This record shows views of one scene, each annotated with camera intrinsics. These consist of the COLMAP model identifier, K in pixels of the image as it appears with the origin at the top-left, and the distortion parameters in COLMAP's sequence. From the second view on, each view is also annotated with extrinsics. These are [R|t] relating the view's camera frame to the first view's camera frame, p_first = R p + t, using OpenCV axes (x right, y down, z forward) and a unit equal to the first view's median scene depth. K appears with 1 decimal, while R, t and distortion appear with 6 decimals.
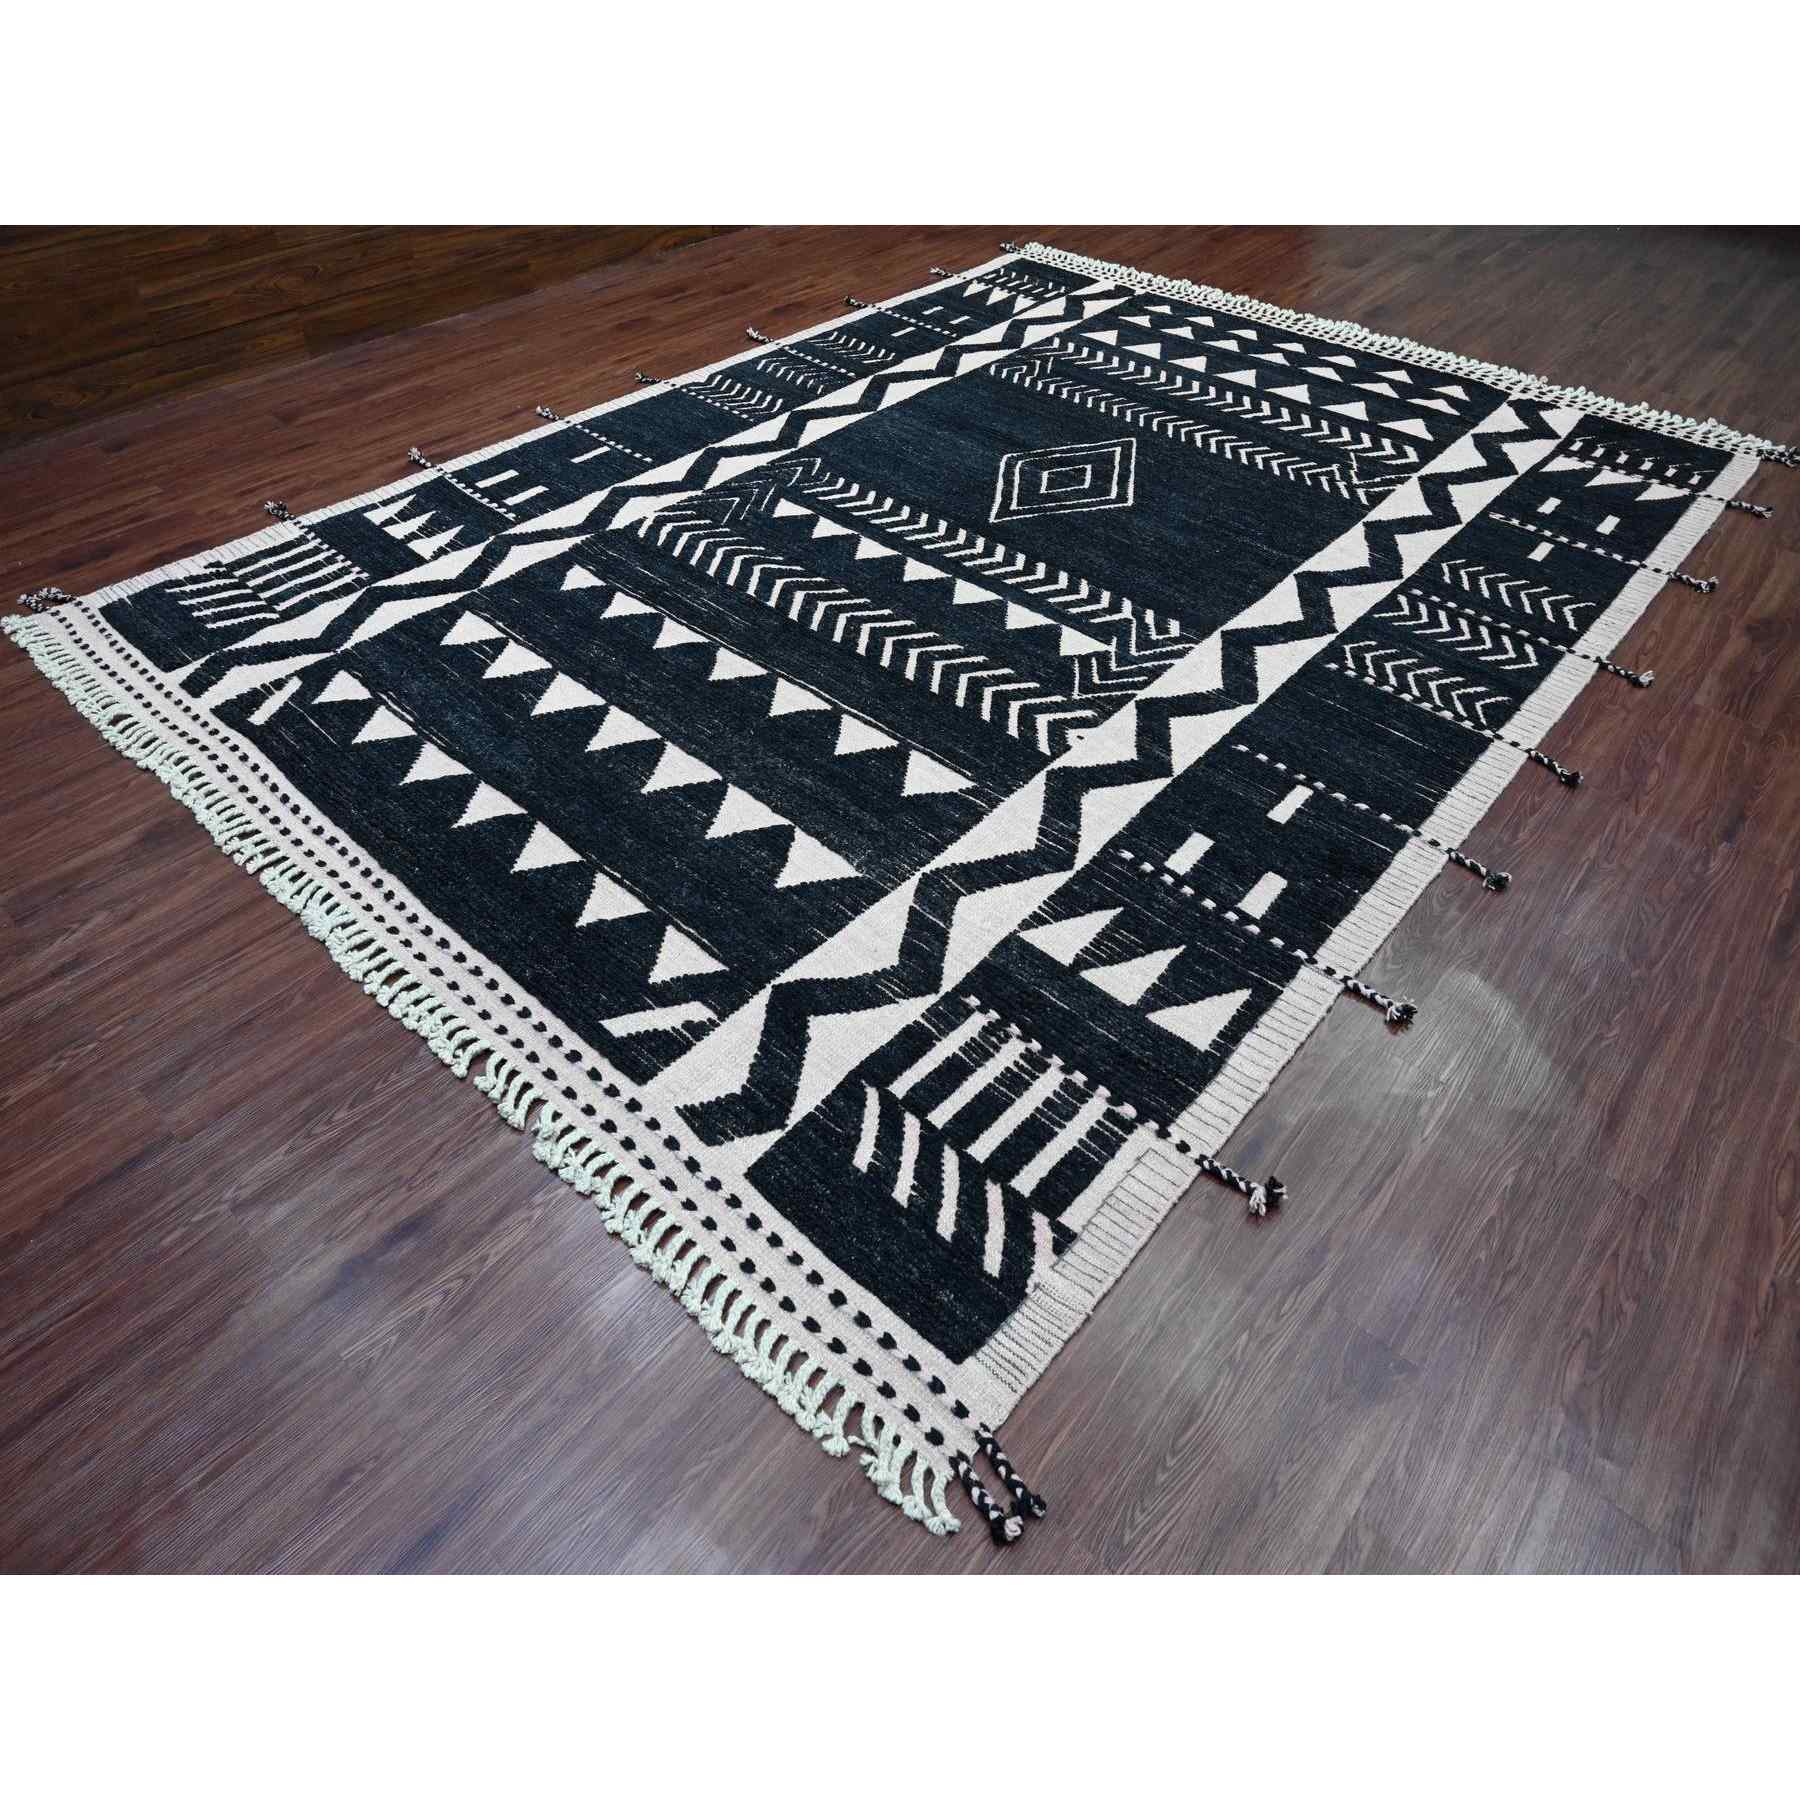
lens RADIAL K [[909.9, 0, 900.0], [0, 909.9, 900.0], [0, 0, 1]] dist [-0.005343, 0.000206]
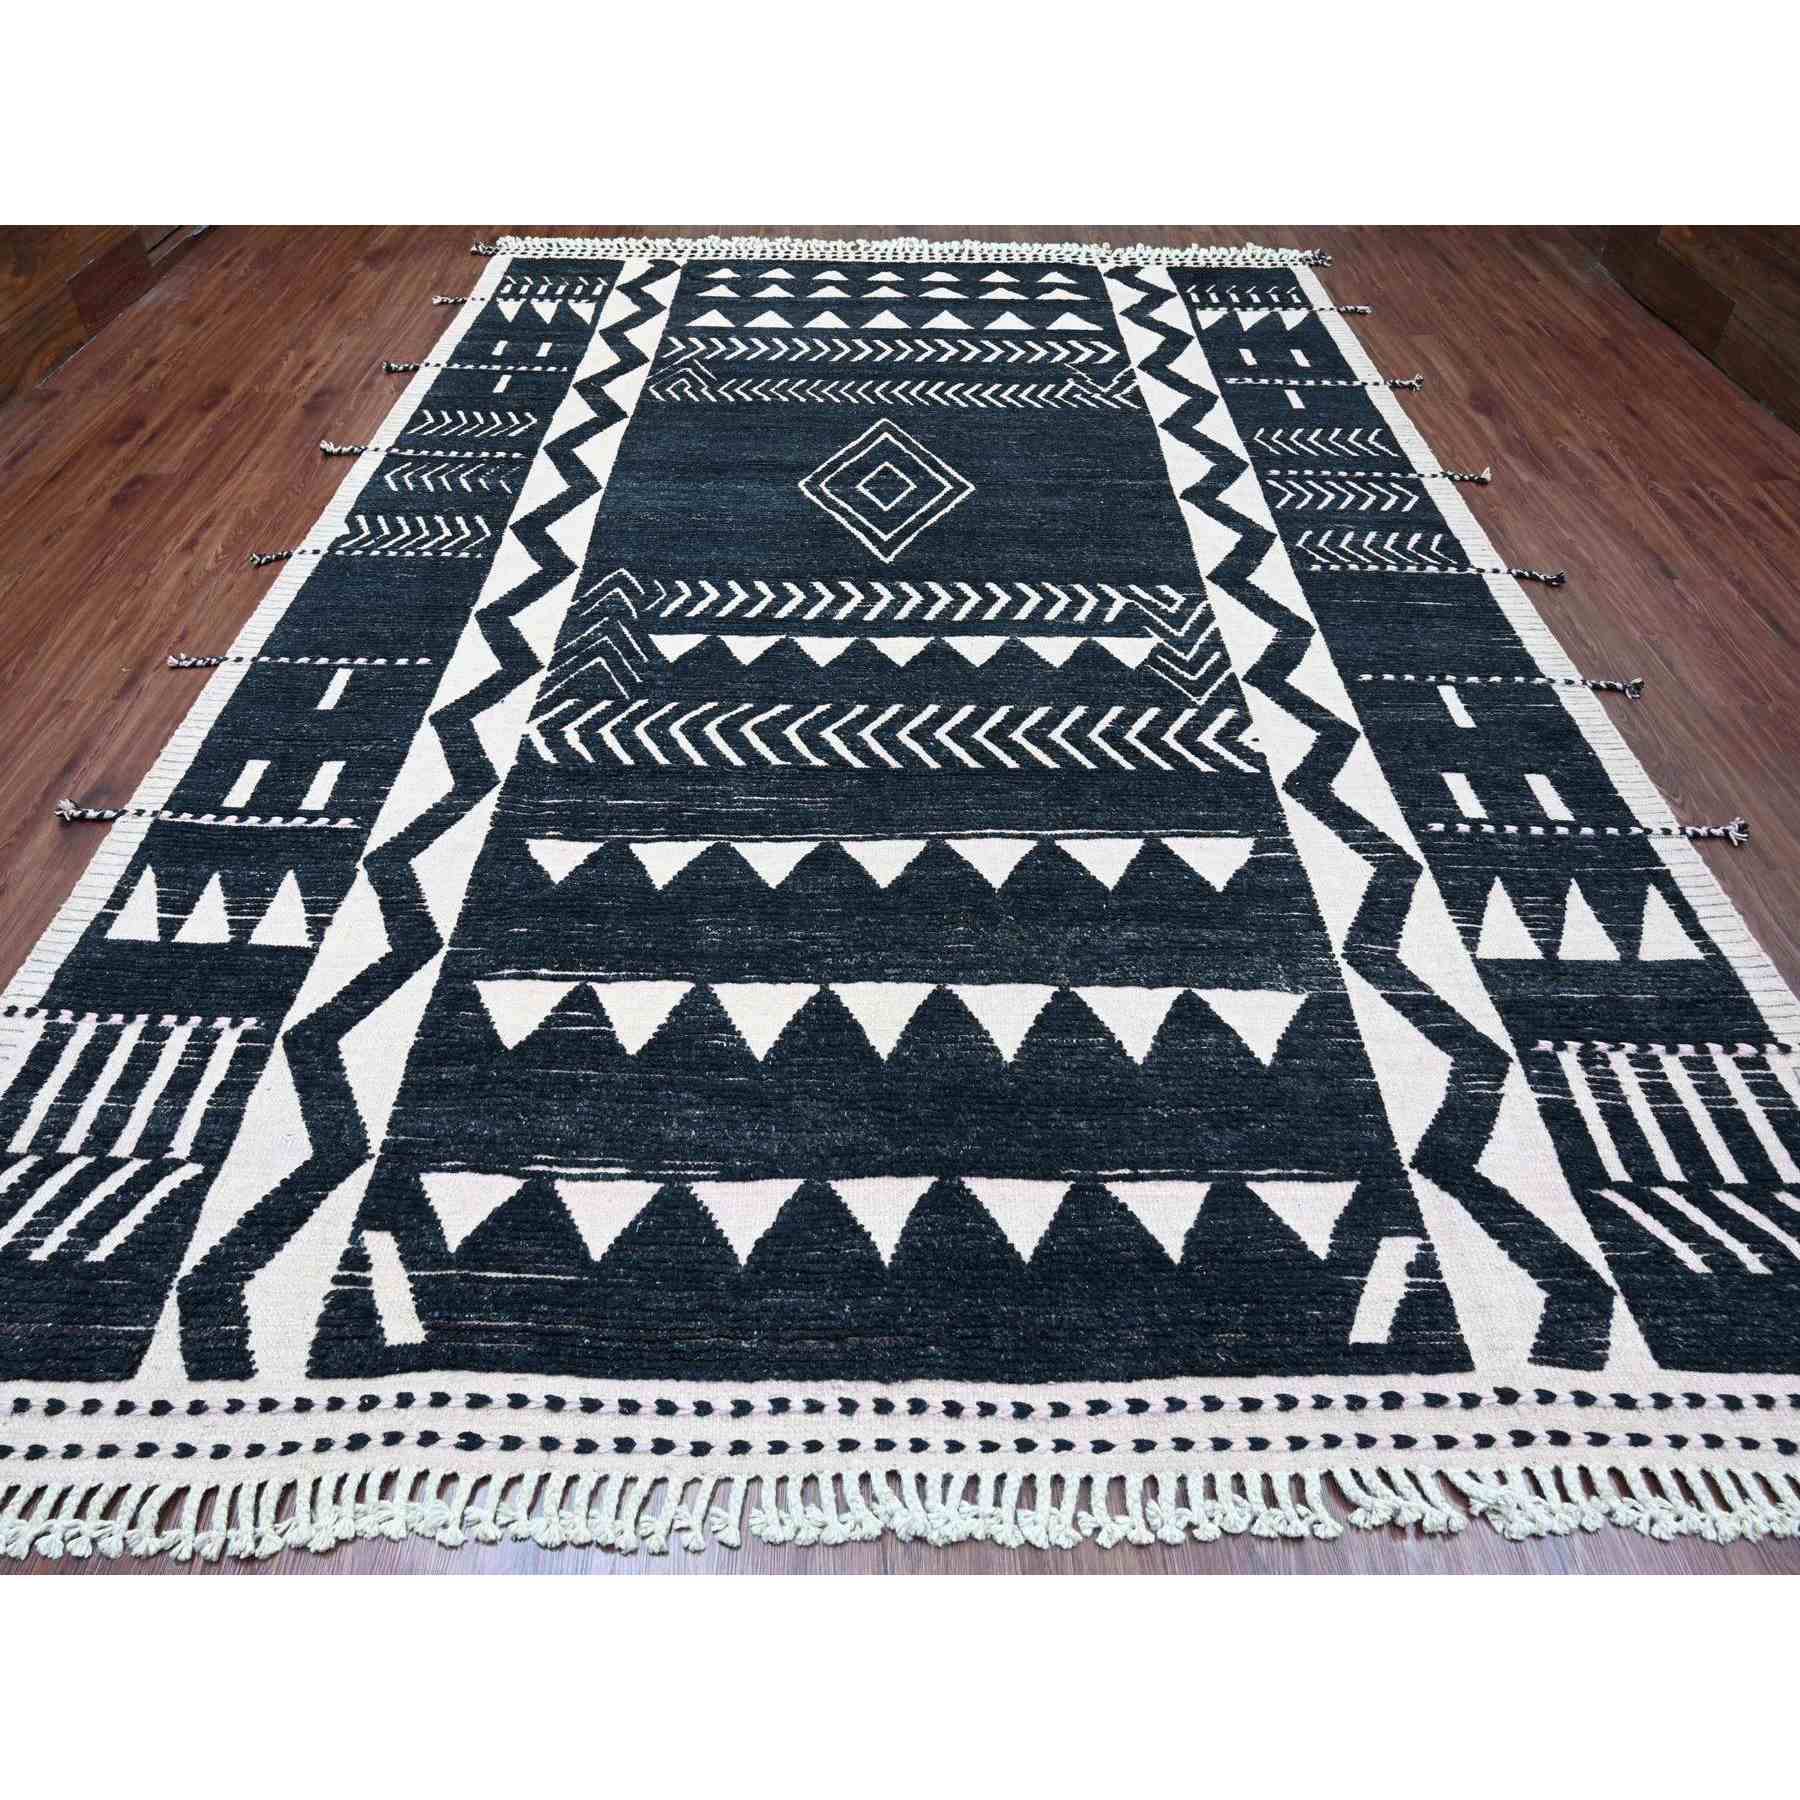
lens RADIAL K [[953.5, 0, 900.0], [0, 953.5, 900.0], [0, 0, 1]] dist [-0.004994, -0.000608]
pose [[0.769850, -0.506773, 0.387960, -0.434040], [0.495408, 0.857733, 0.137349, -0.283258], [-0.402371, 0.086461, 0.911385, 0.223732]]
